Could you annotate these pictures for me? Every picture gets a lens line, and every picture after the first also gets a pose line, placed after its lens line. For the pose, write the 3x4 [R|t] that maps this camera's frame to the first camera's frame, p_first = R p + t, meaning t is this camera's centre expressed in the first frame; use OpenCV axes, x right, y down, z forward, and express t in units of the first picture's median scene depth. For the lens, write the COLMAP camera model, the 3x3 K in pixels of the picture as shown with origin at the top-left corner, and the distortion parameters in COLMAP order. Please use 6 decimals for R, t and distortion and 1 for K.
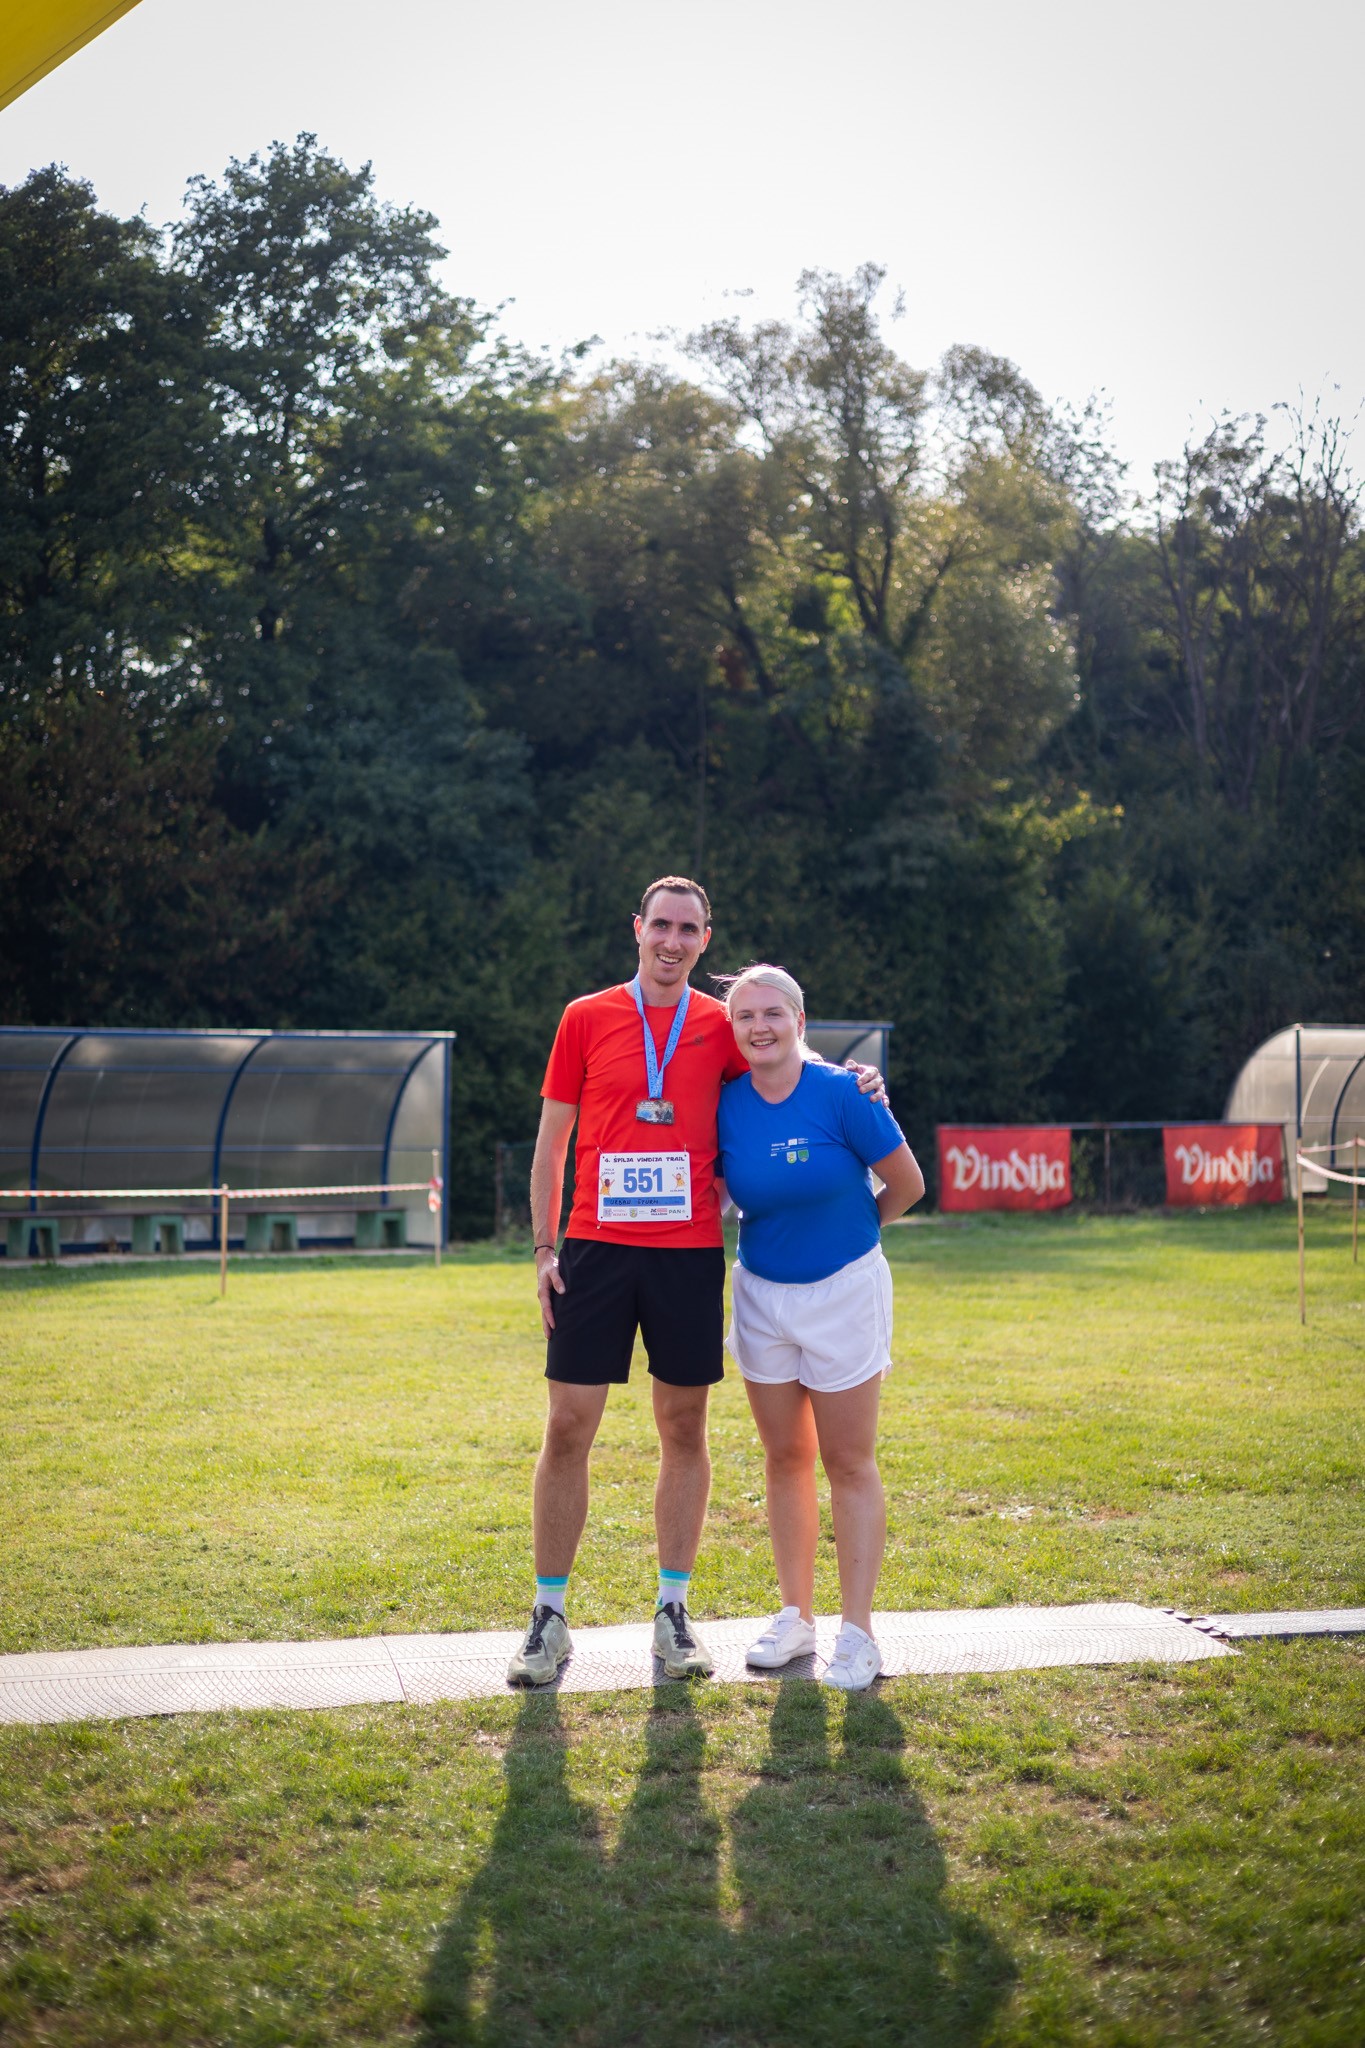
lens RADIAL K [[3650.2, 0, 682.5], [0, 3650.2, 1024.0], [0, 0, 1]] dist [0.015013, -0.016756]
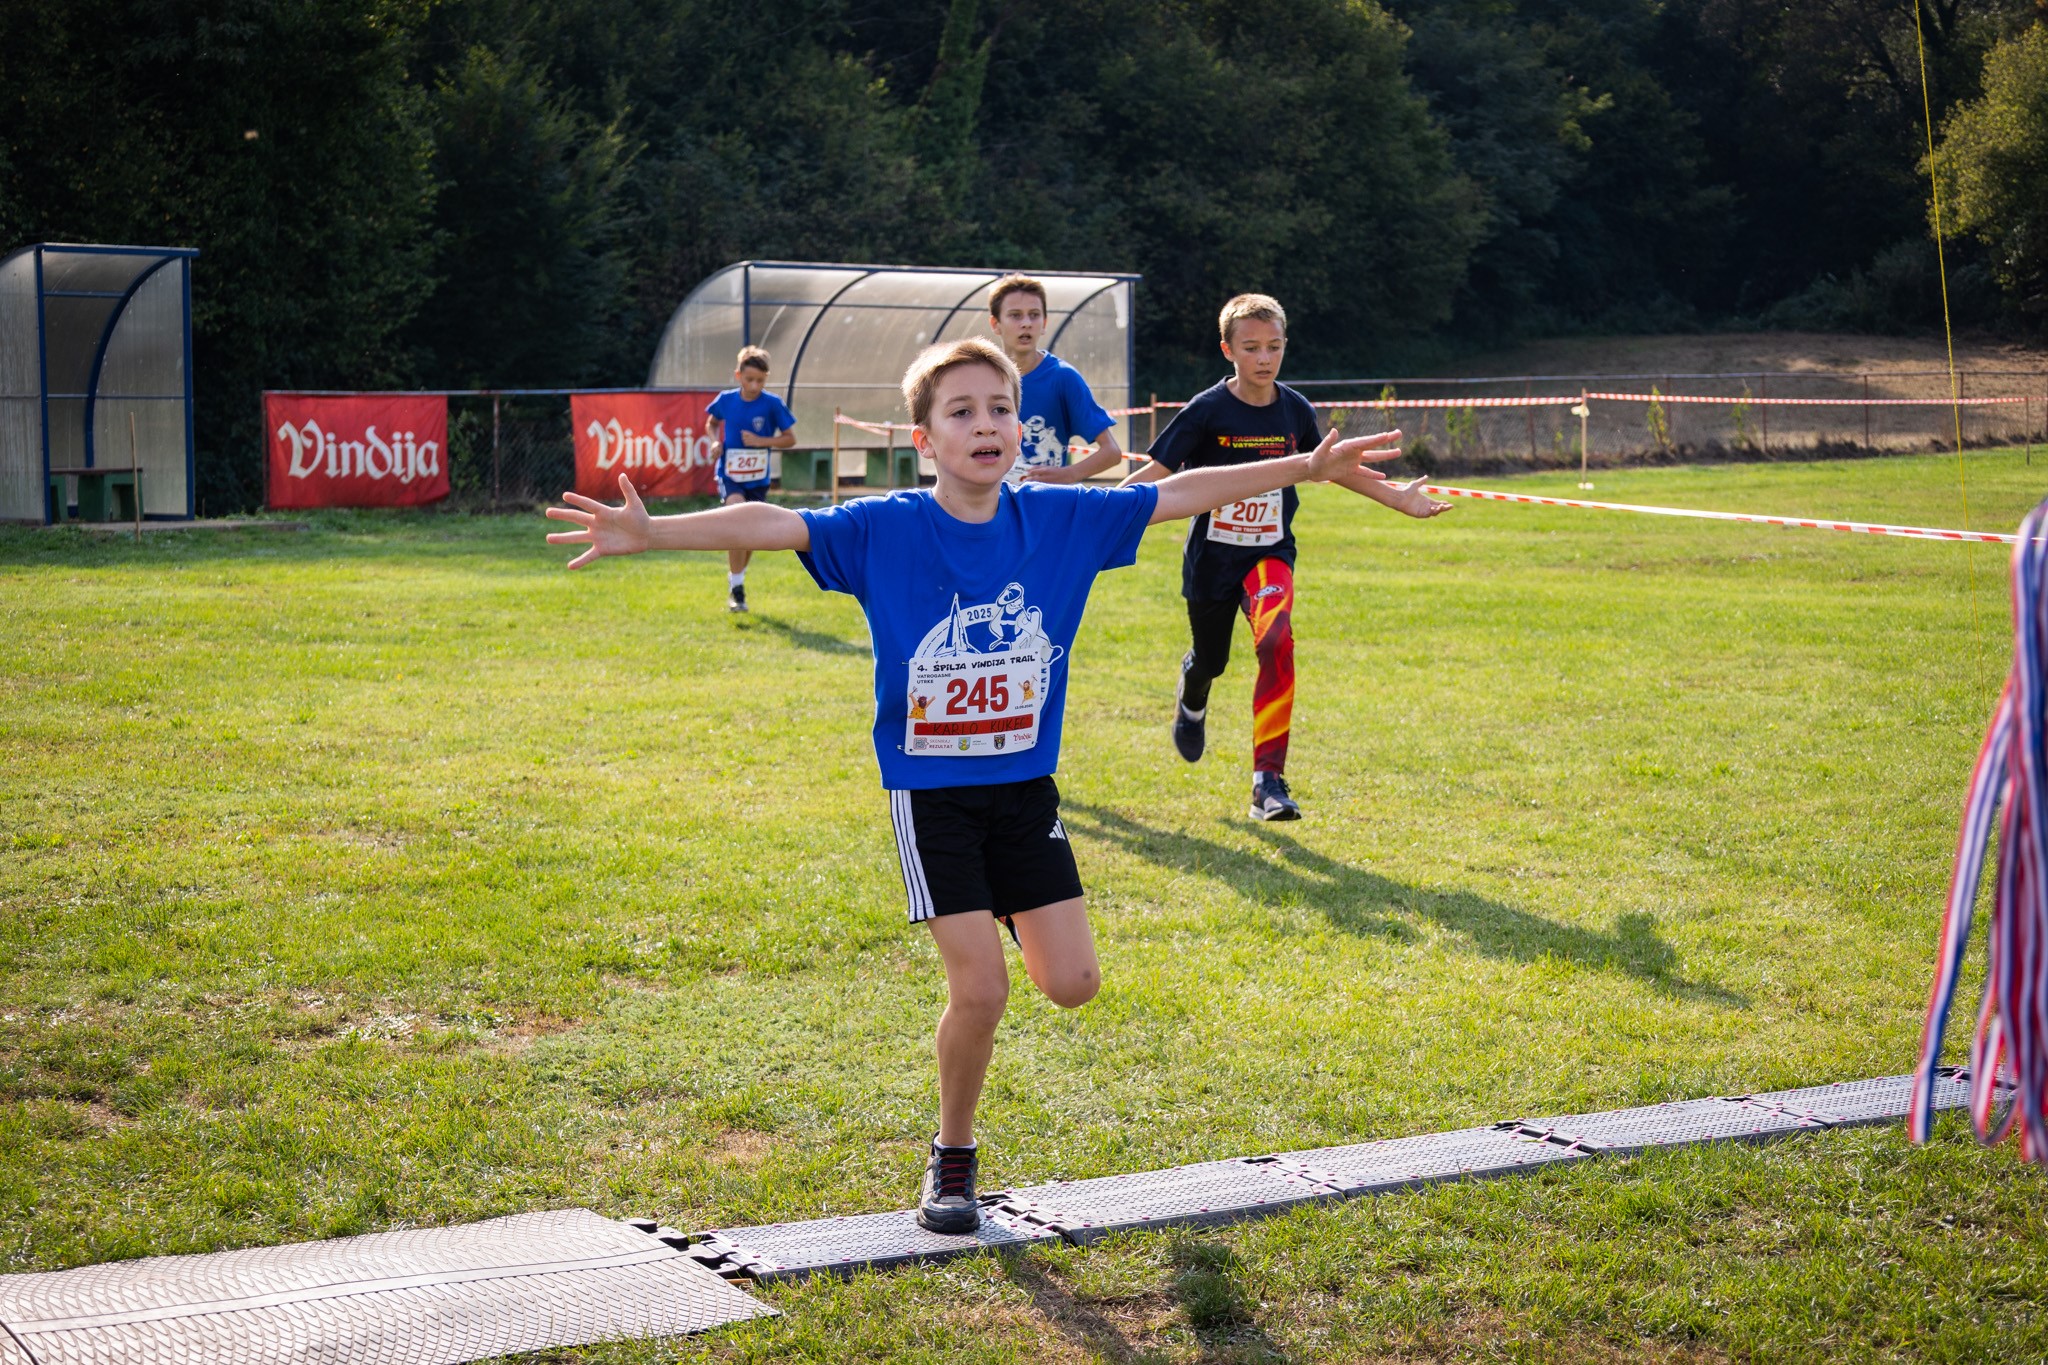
lens RADIAL K [[3650.2, 0, 1024.0], [0, 3650.2, 682.5], [0, 0, 1]] dist [0.015013, -0.016756]
pose [[0.963322, -0.014824, 0.267938, 0.019798], [-0.015671, 0.993661, 0.111317, 0.002086], [-0.267890, -0.111433, 0.956984, 0.254215]]
